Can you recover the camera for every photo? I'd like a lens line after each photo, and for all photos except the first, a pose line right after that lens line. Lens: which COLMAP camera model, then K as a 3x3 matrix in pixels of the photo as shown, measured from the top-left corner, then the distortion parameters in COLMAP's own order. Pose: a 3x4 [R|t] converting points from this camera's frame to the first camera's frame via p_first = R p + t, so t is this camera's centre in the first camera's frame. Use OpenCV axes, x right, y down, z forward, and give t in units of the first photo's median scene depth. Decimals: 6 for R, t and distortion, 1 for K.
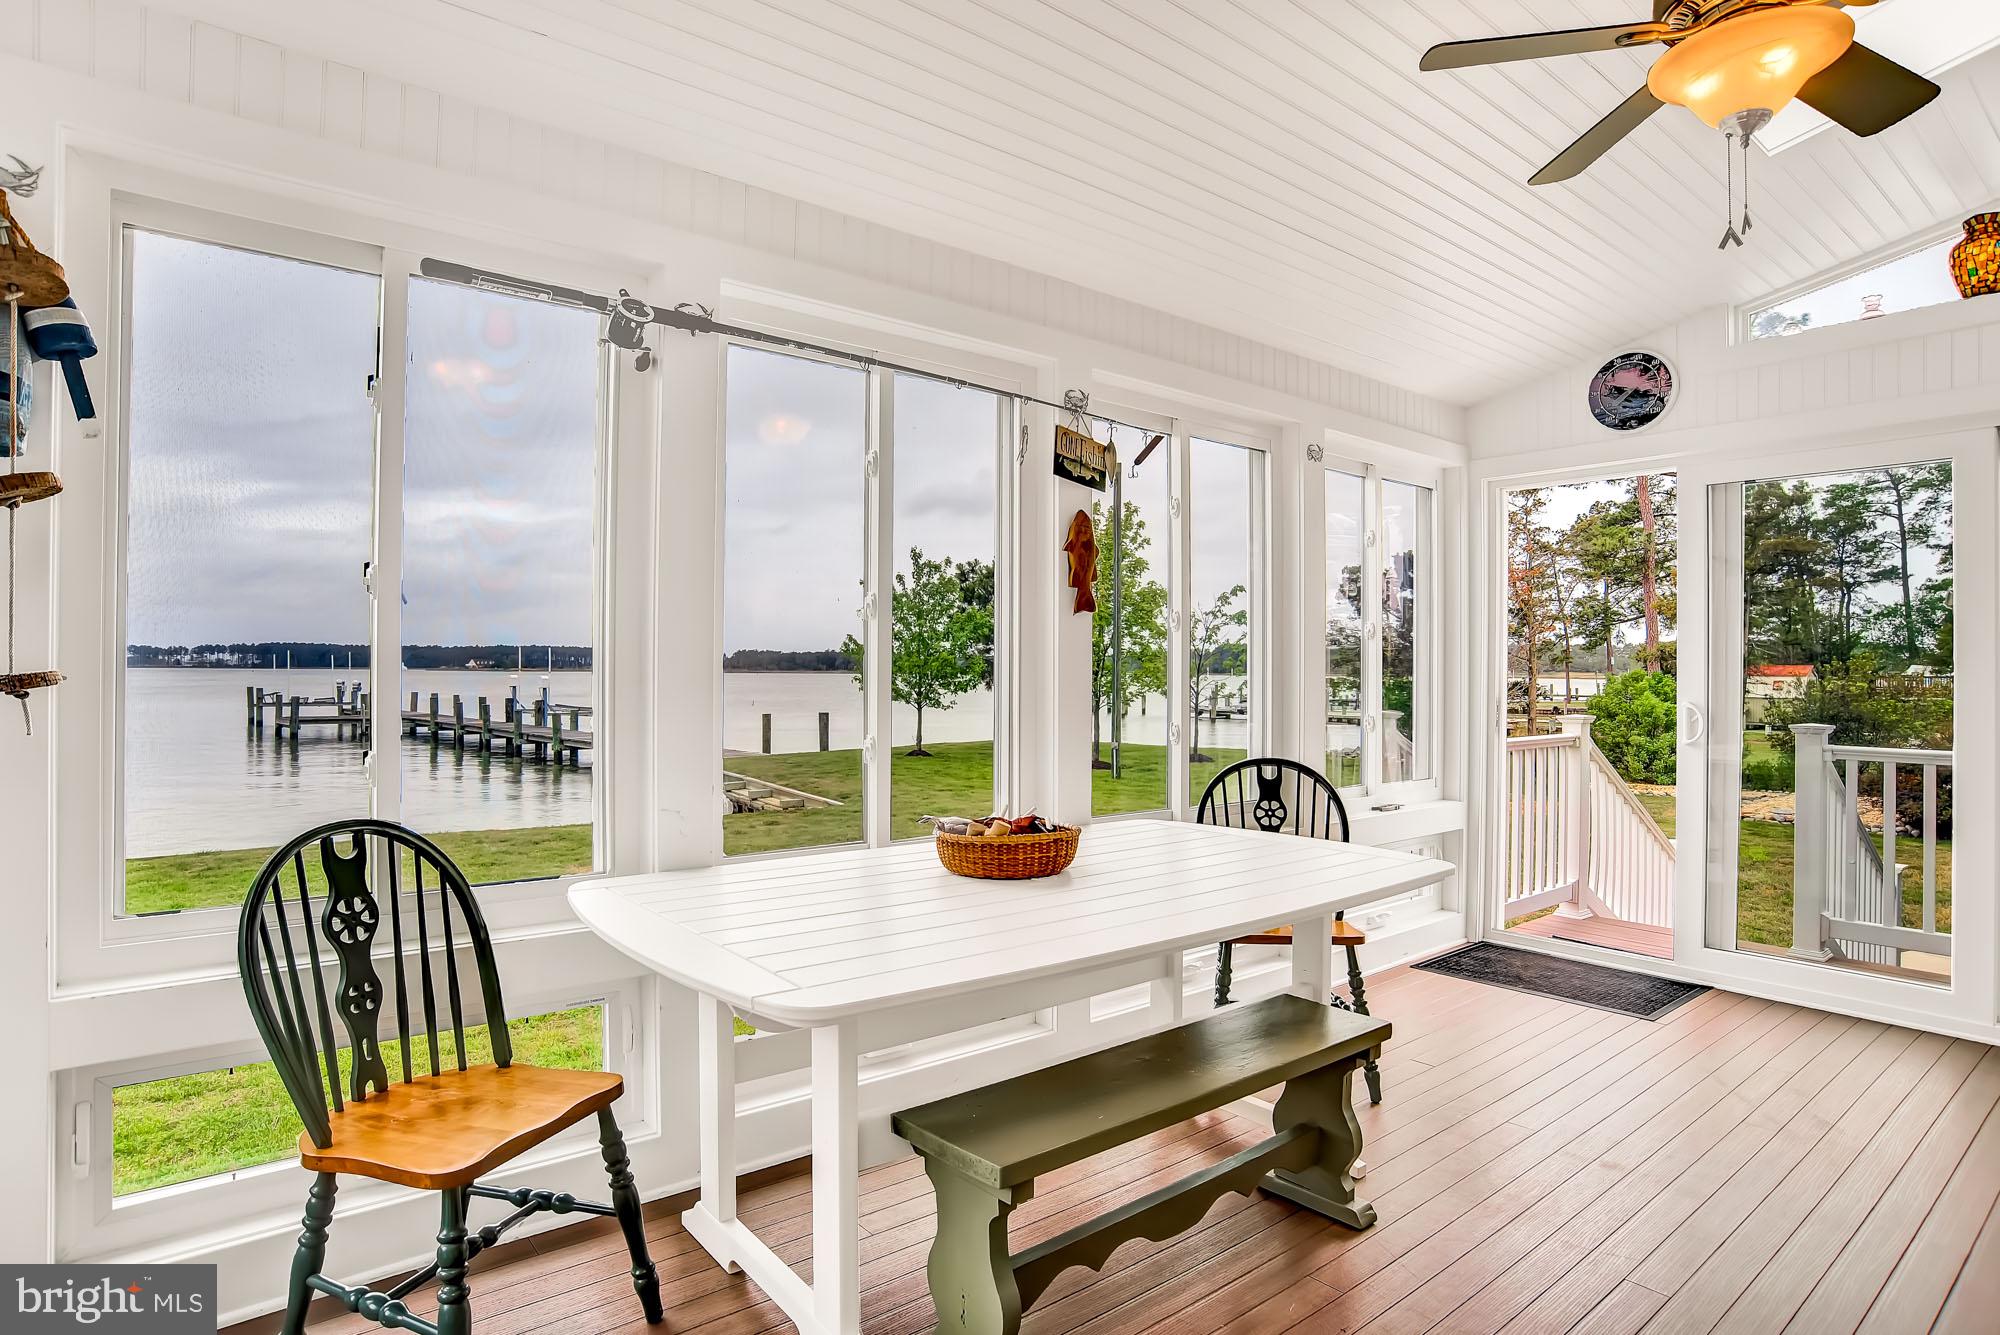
lens RADIAL K [[1043.4, 0, 1025.7], [0, 1043.4, 687.3], [0, 0, 1]] dist [-0.027558, 0.002281]
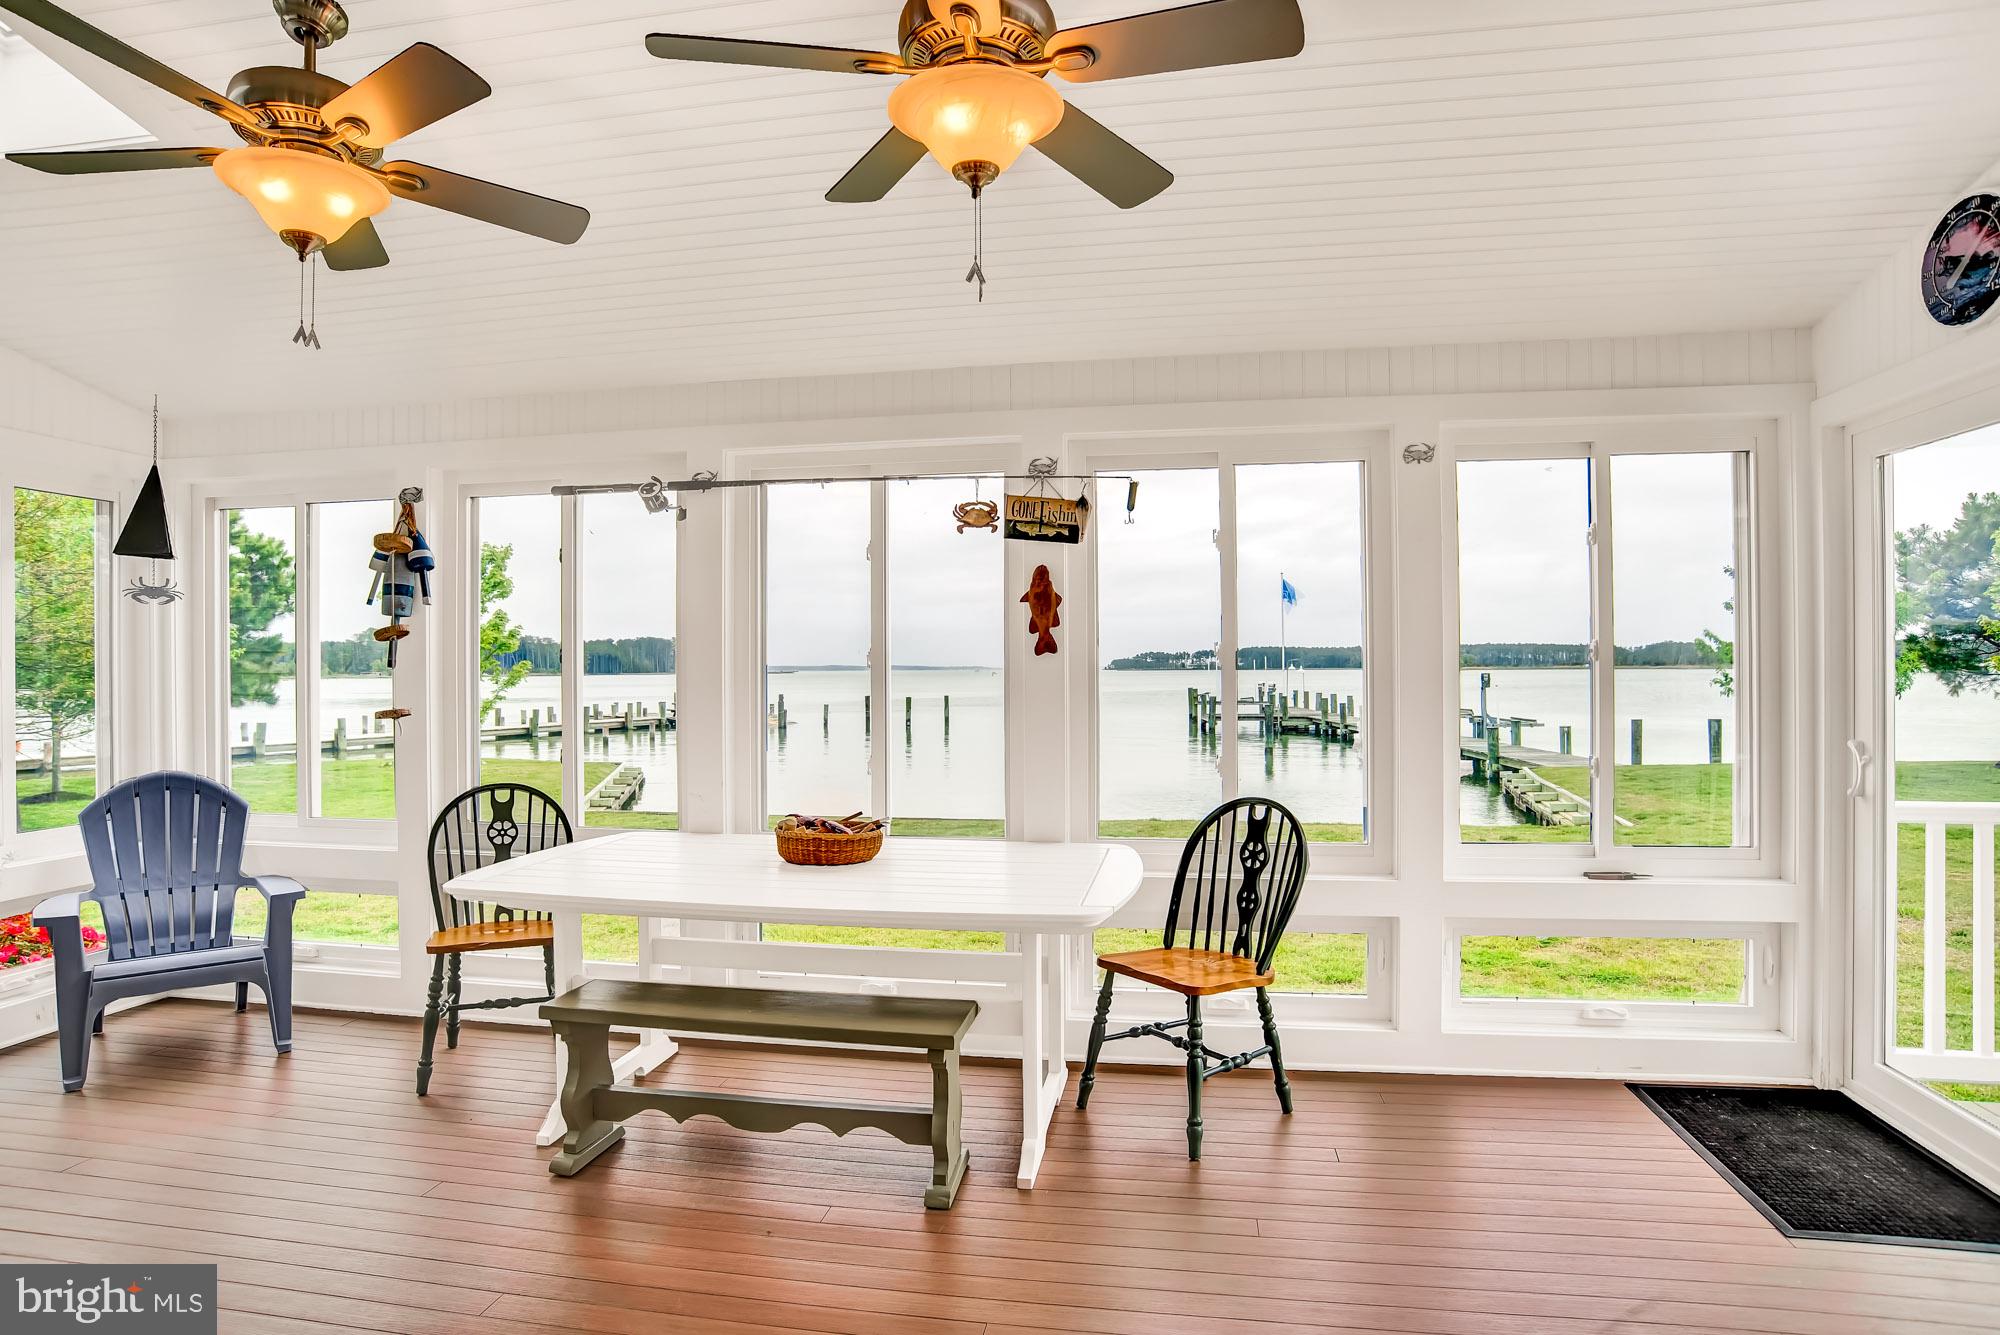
lens RADIAL K [[1043.4, 0, 1025.7], [0, 1043.4, 687.3], [0, 0, 1]] dist [-0.027558, 0.002281]
pose [[0.688724, -0.001481, -0.725022, 0.845625], [0.000520, 0.999999, -0.001548, -0.034393], [0.725023, 0.000689, 0.688724, 0.207136]]
